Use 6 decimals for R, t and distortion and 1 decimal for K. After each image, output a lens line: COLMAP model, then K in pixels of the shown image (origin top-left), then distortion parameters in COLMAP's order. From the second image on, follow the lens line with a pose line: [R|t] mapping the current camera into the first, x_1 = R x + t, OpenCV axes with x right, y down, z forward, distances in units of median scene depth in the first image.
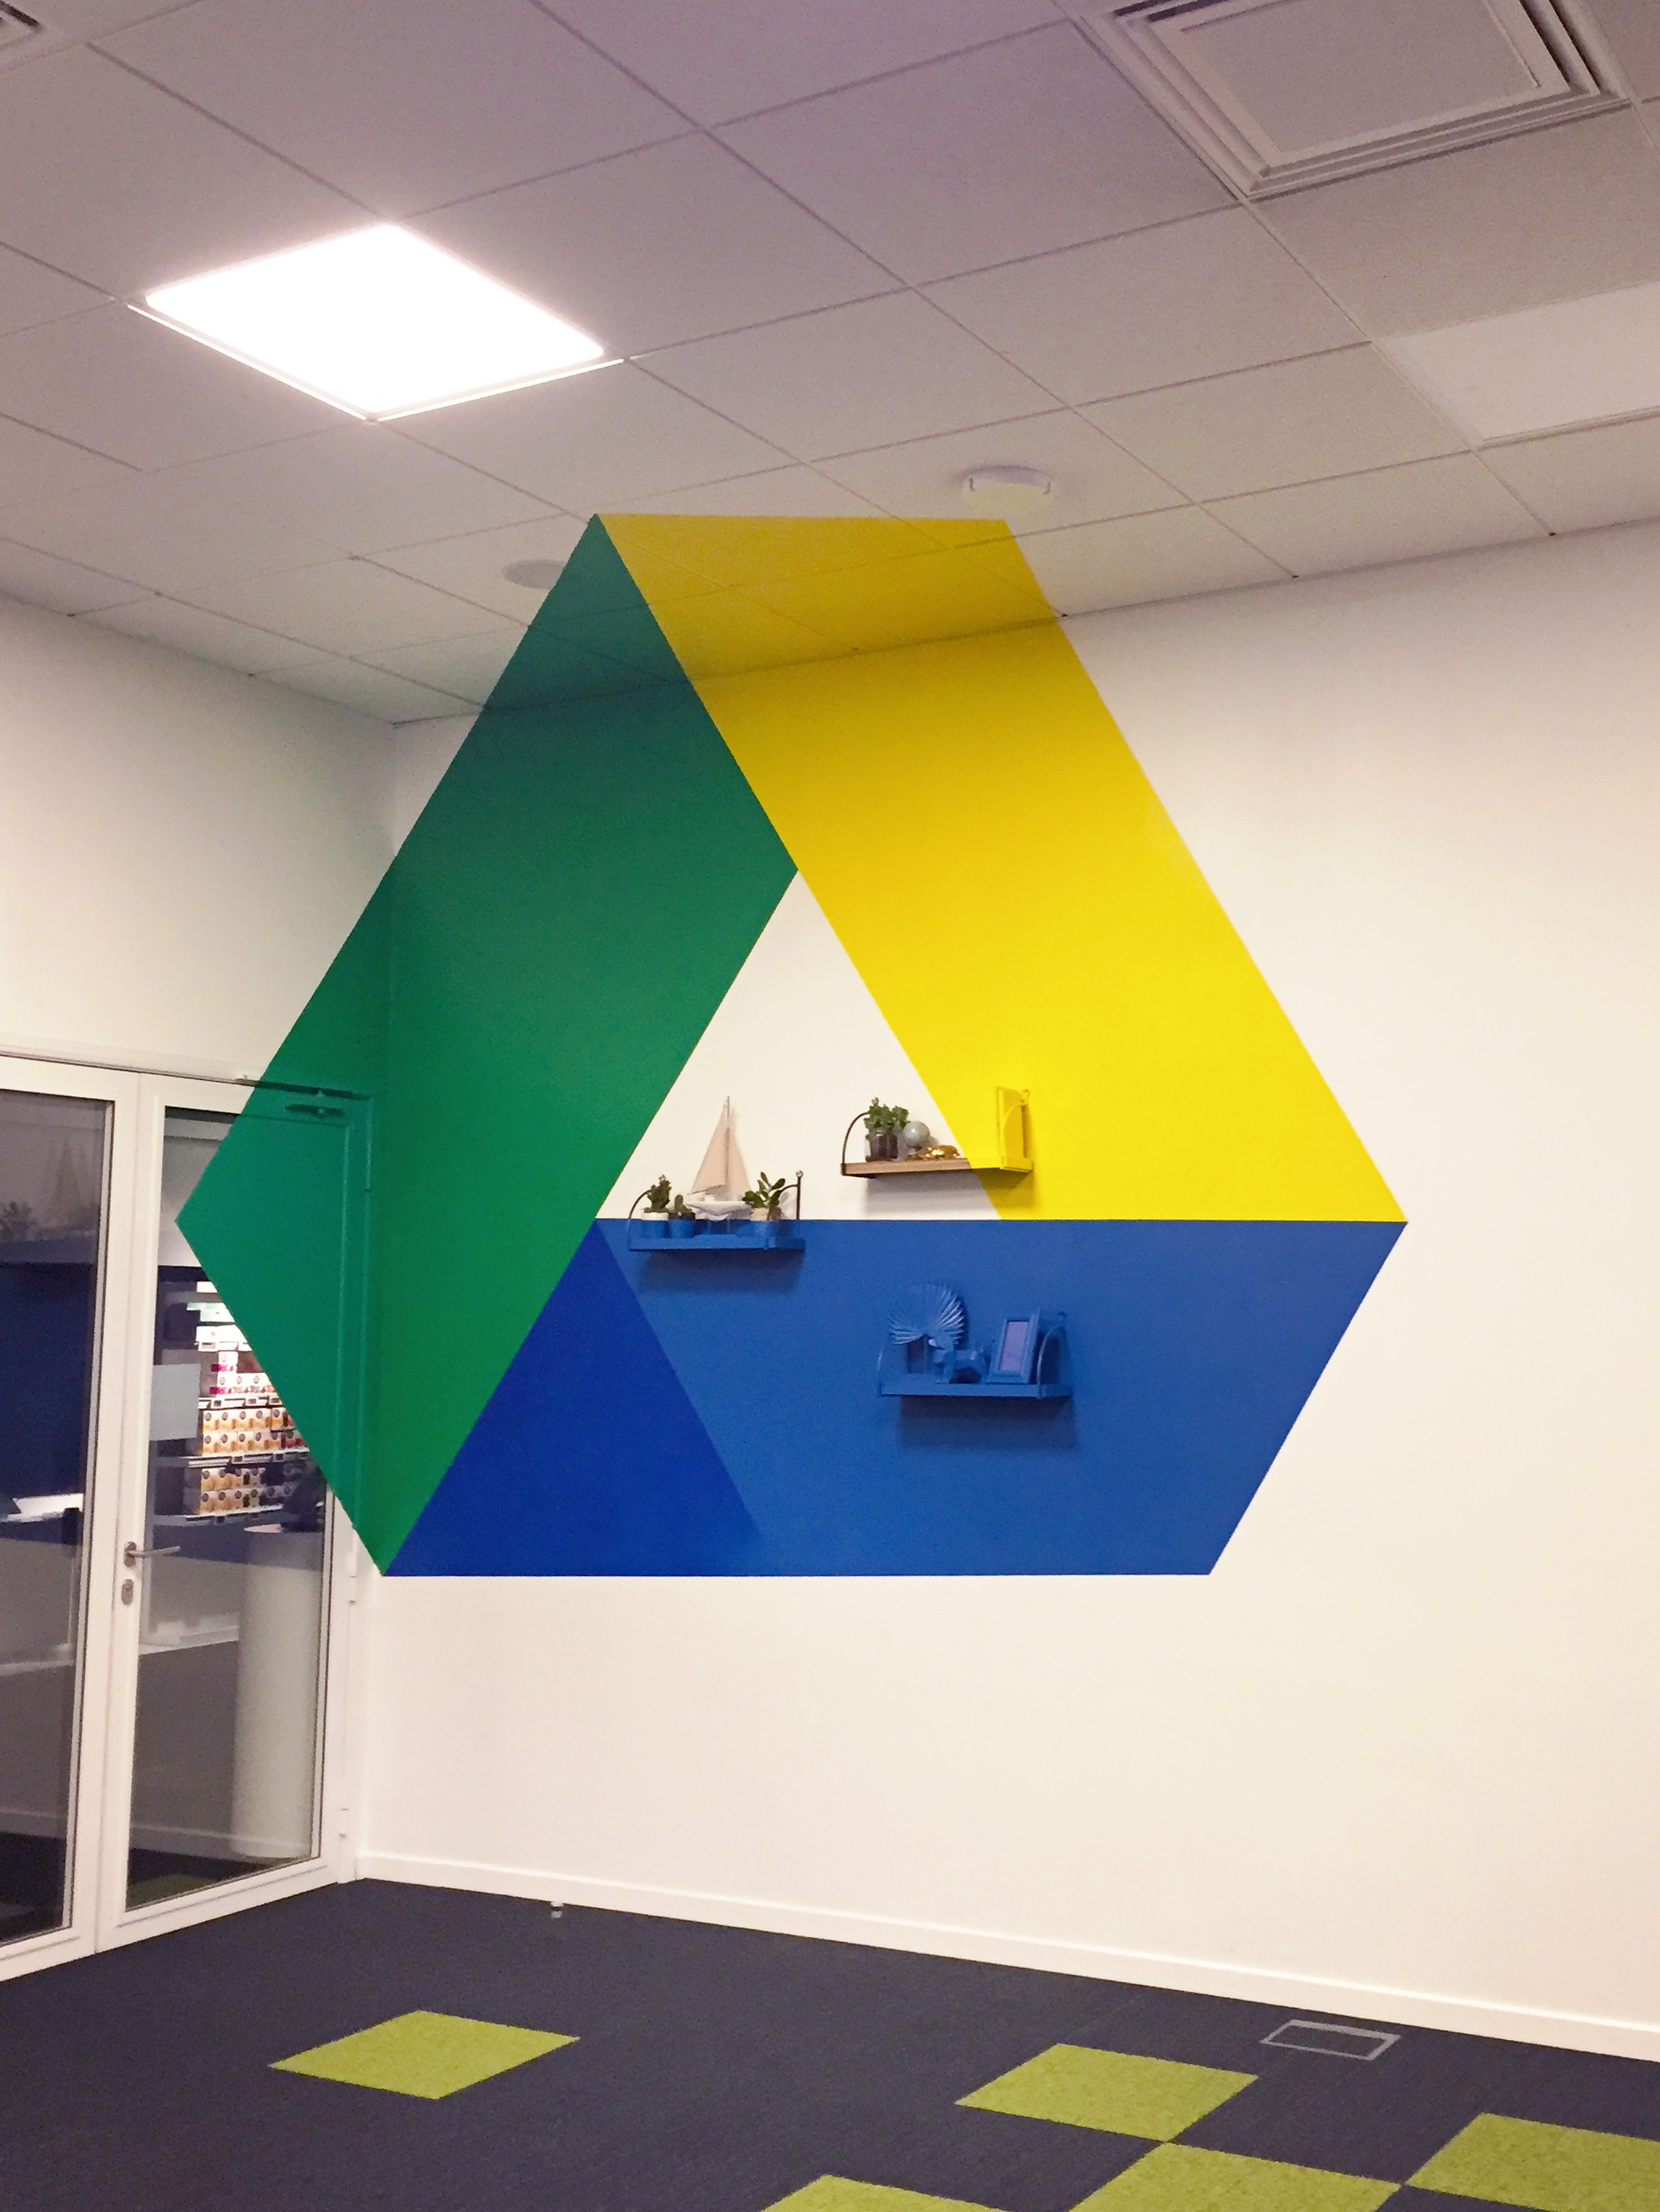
lens RADIAL K [[2396.5, 0, 954.9], [0, 2396.5, 997.2], [0, 0, 1]] dist [0.076508, 0.002900]
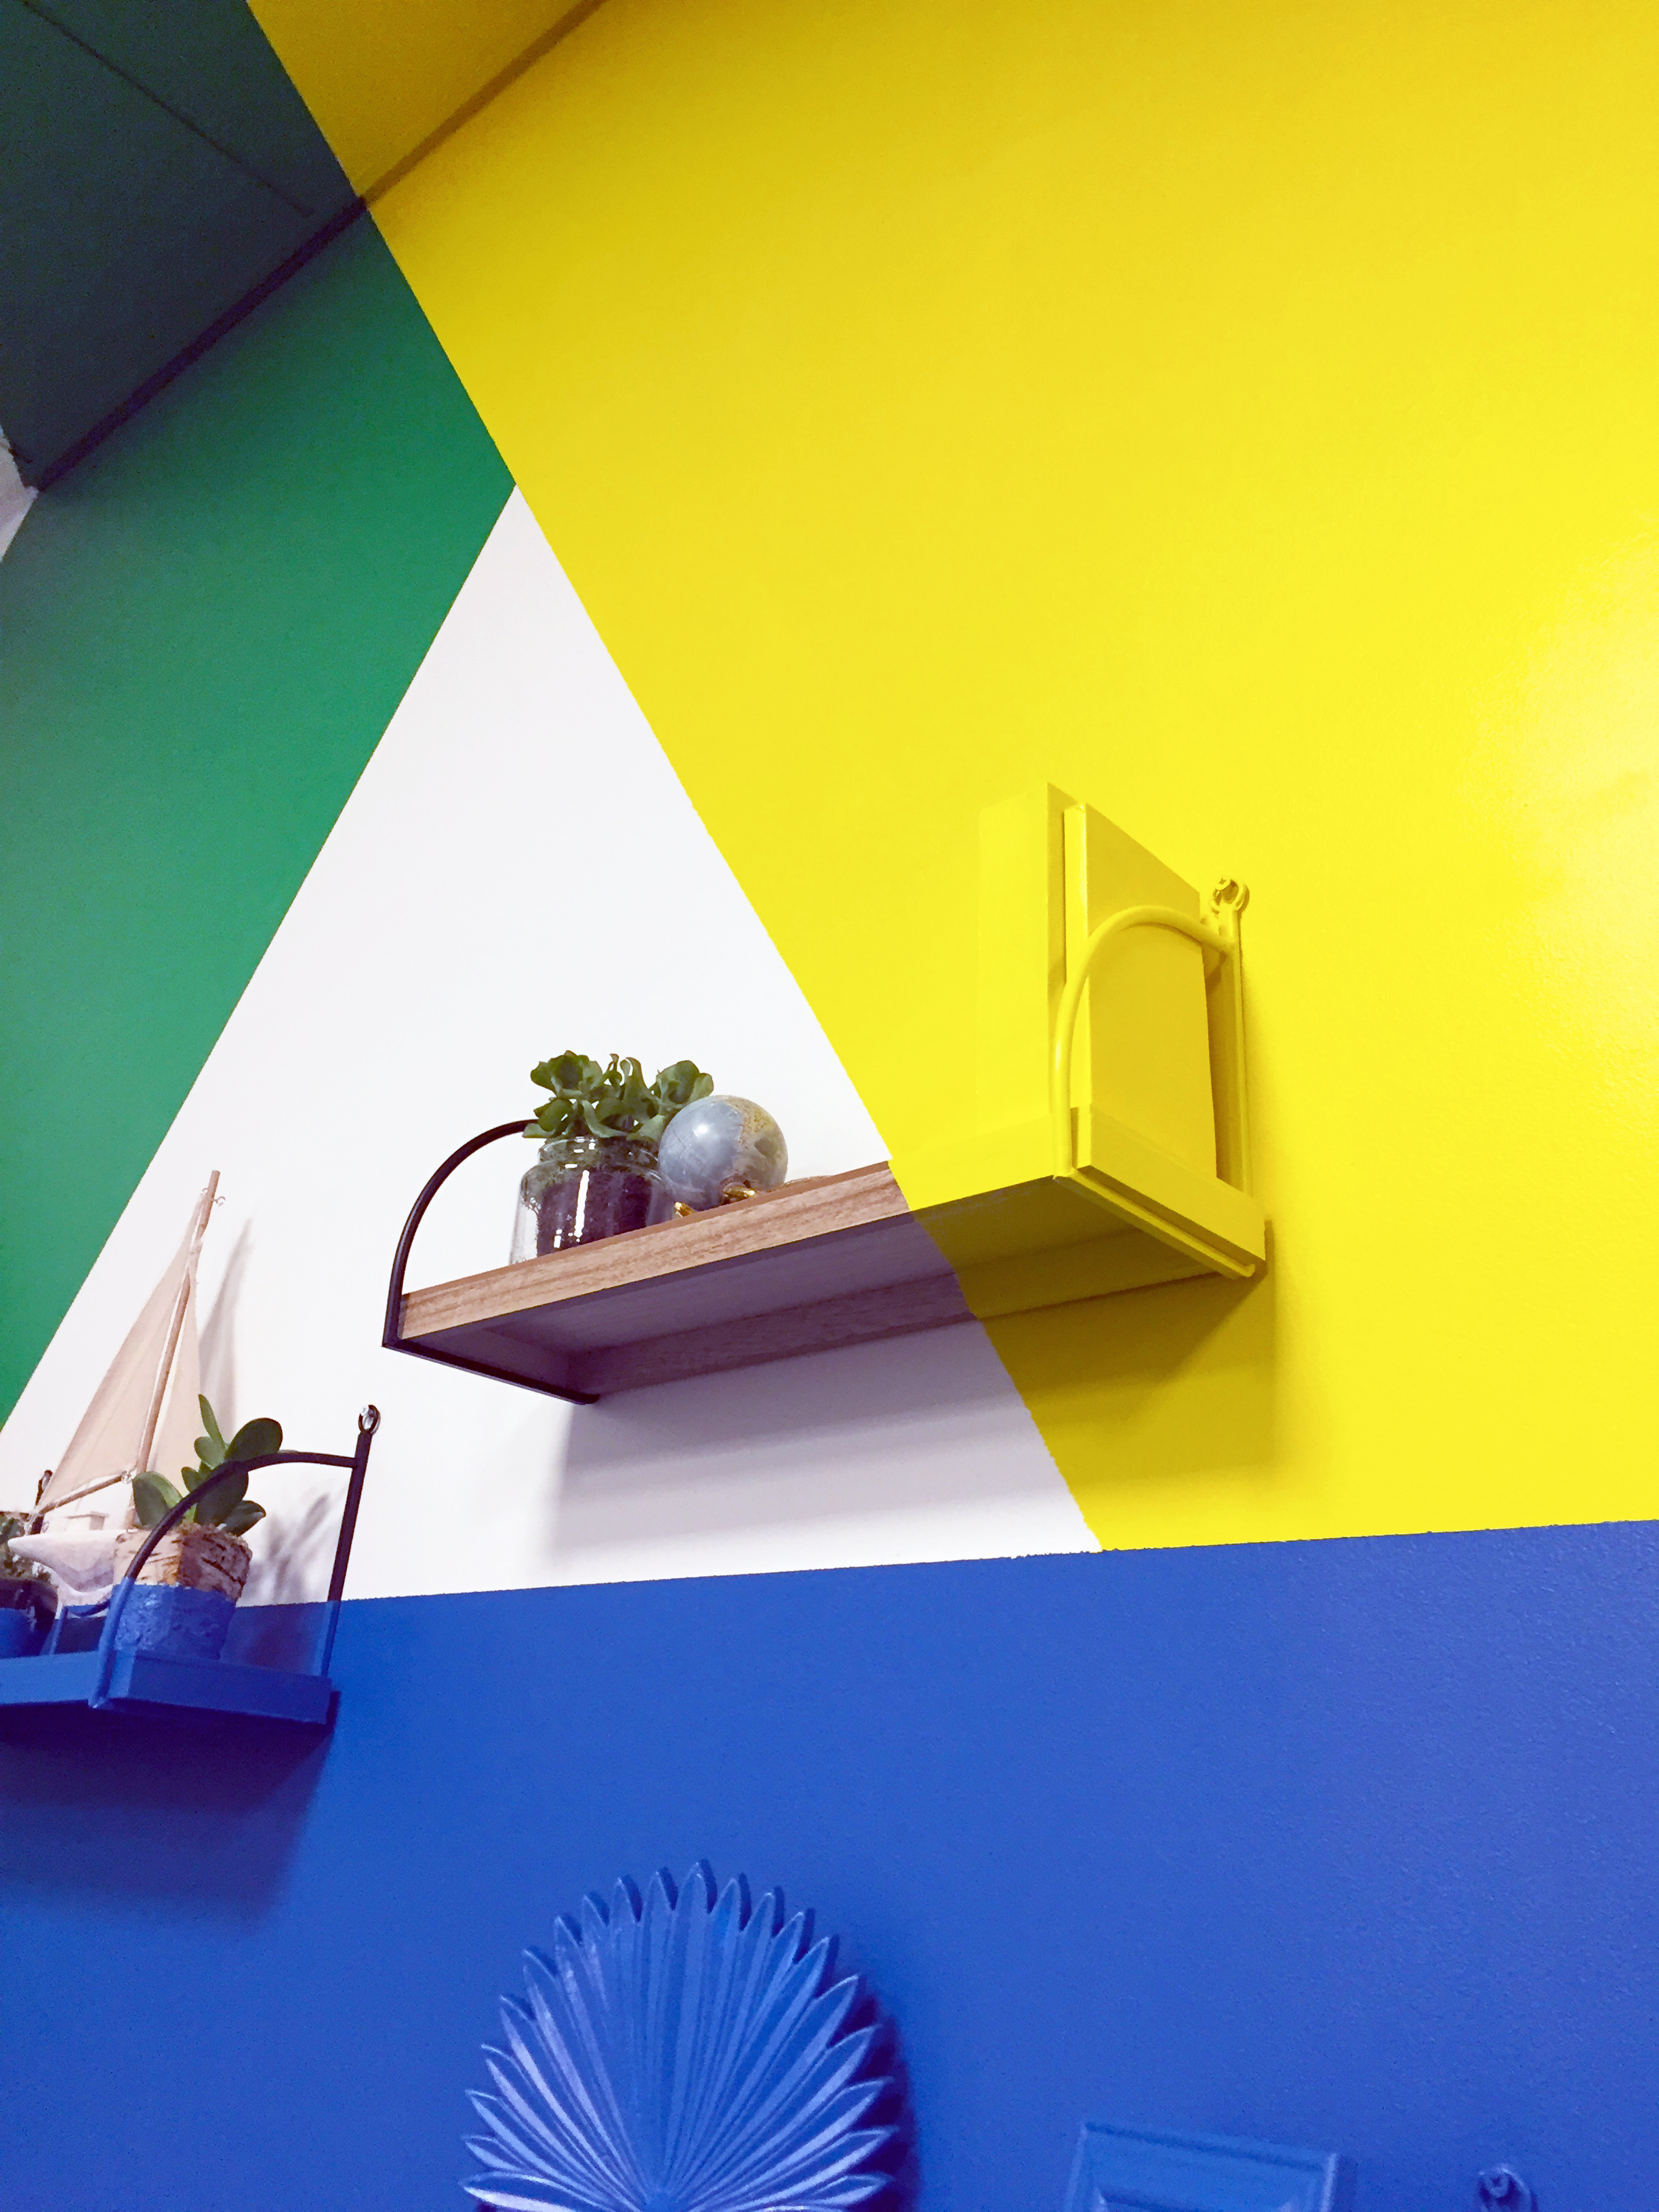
lens RADIAL K [[1929.6, 0, 834.3], [0, 1929.6, 1069.3], [0, 0, 1]] dist [0.032034, -0.028842]
pose [[0.973578, -0.034483, -0.225734, 0.032873], [-0.032791, 0.957176, -0.287642, 0.098320], [0.225986, 0.287444, 0.930756, 0.828308]]
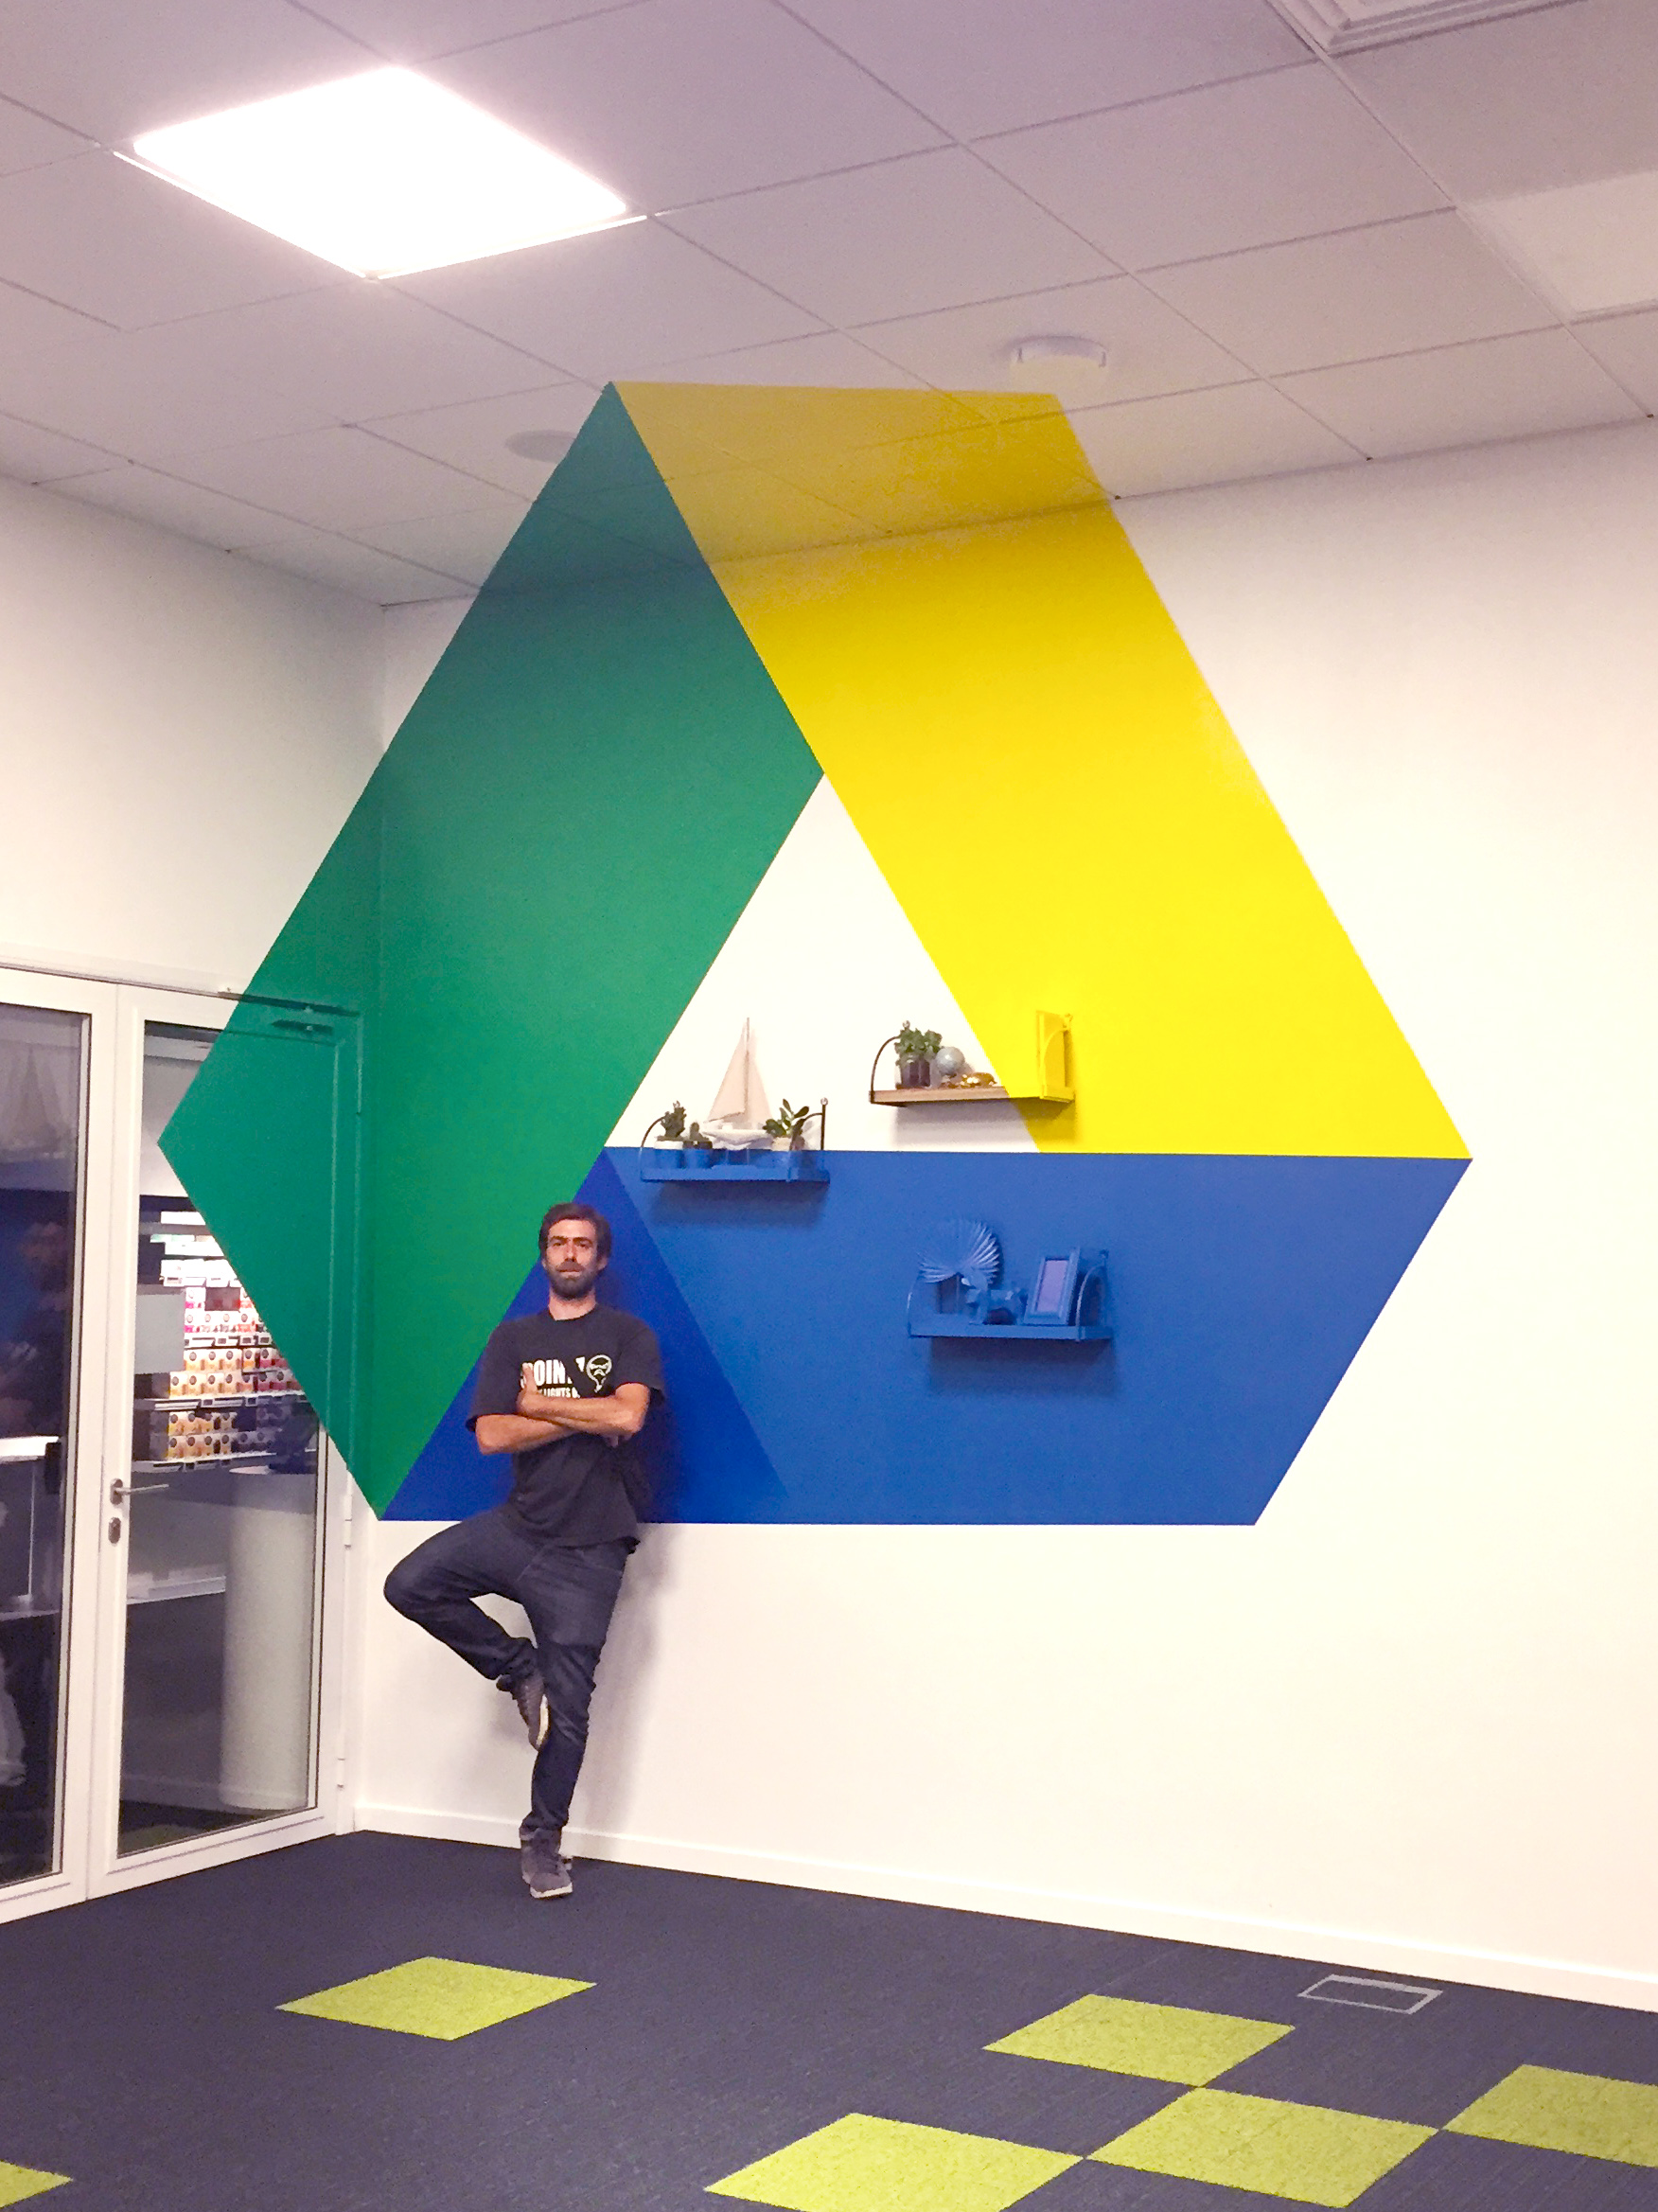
lens RADIAL K [[2670.8, 0, 981.2], [0, 2670.8, 1105.7], [0, 0, 1]] dist [0.077447, 0.003957]
pose [[0.999940, 0.010896, 0.001134, -0.004915], [-0.010950, 0.997295, 0.072689, -0.001004], [-0.000339, -0.072697, 0.997354, -0.038819]]
